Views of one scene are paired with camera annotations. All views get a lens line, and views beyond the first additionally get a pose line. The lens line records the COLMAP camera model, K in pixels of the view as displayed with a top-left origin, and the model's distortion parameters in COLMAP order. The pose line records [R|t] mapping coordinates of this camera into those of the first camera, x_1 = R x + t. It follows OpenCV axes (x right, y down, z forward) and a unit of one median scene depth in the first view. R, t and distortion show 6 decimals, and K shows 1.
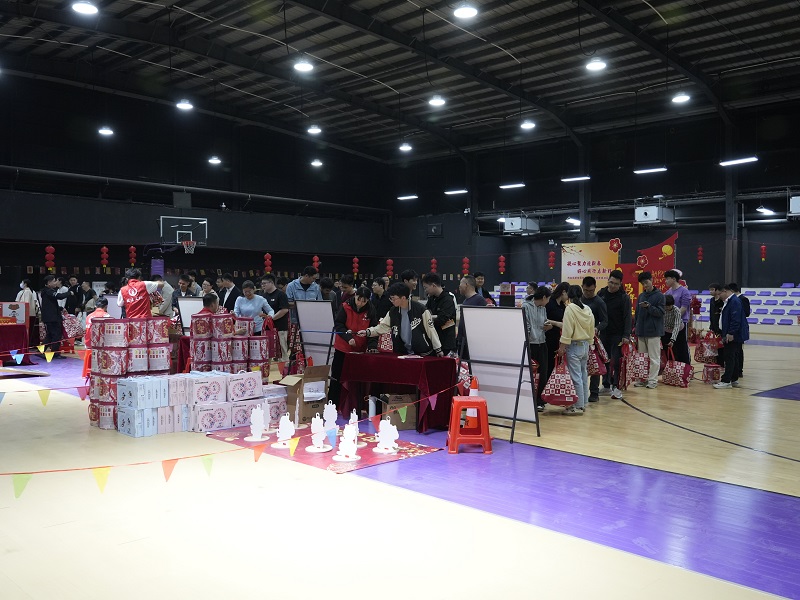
lens RADIAL K [[716.1, 0, 400.0], [0, 716.1, 300.0], [0, 0, 1]] dist [-0.012481, -0.009271]
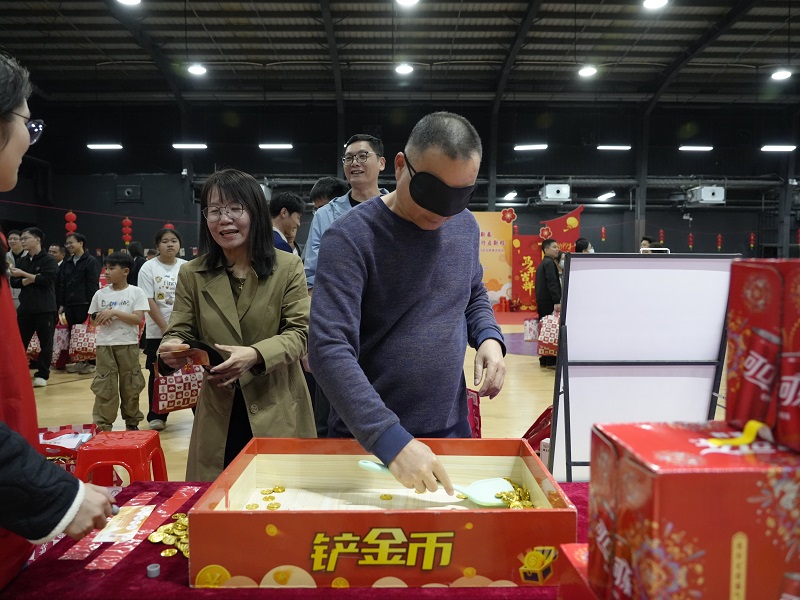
lens RADIAL K [[609.1, 0, 400.0], [0, 609.1, 300.0], [0, 0, 1]] dist [-0.038589, 0.003374]
pose [[0.687040, -0.043980, 0.725288, -0.327013], [0.021991, 0.998968, 0.039745, -0.000258], [-0.726287, -0.011357, 0.687298, 0.465227]]
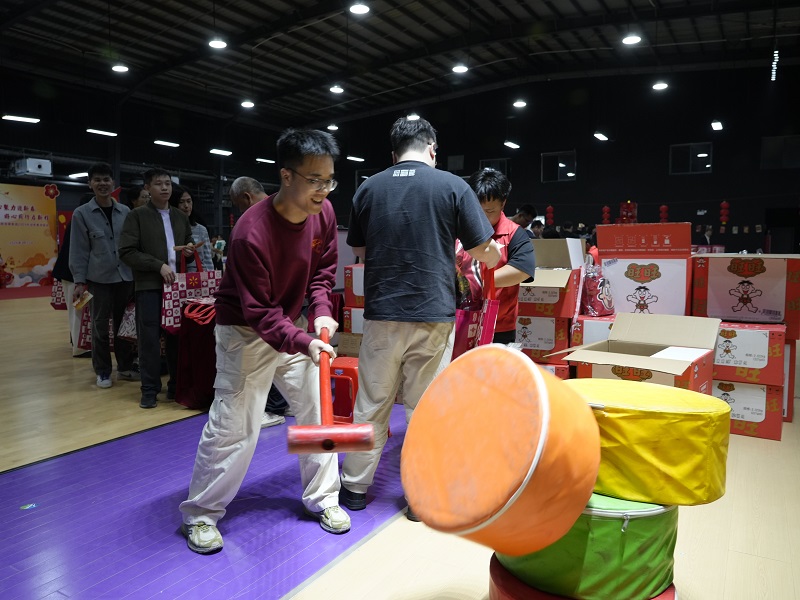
lens RADIAL K [[587.2, 0, 400.0], [0, 587.2, 300.0], [0, 0, 1]] dist [-0.027508, 0.002059]
pose [[-0.263250, -0.096368, 0.959902, -0.501081], [0.016663, 0.994396, 0.104401, -0.003904], [-0.964584, 0.043478, -0.260169, 0.639550]]
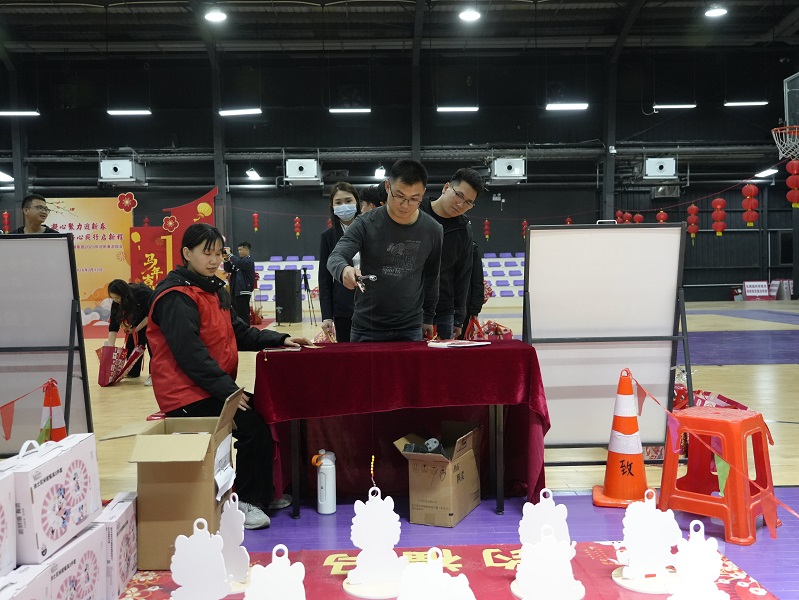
lens RADIAL K [[795.2, 0, 399.5], [0, 795.2, 300.0], [0, 0, 1]] dist [0.013158, 0.019685]
pose [[0.676941, -0.045883, 0.734606, -0.098593], [0.039171, 0.998887, 0.026294, 0.011672], [-0.734994, 0.010976, 0.677985, 0.201805]]
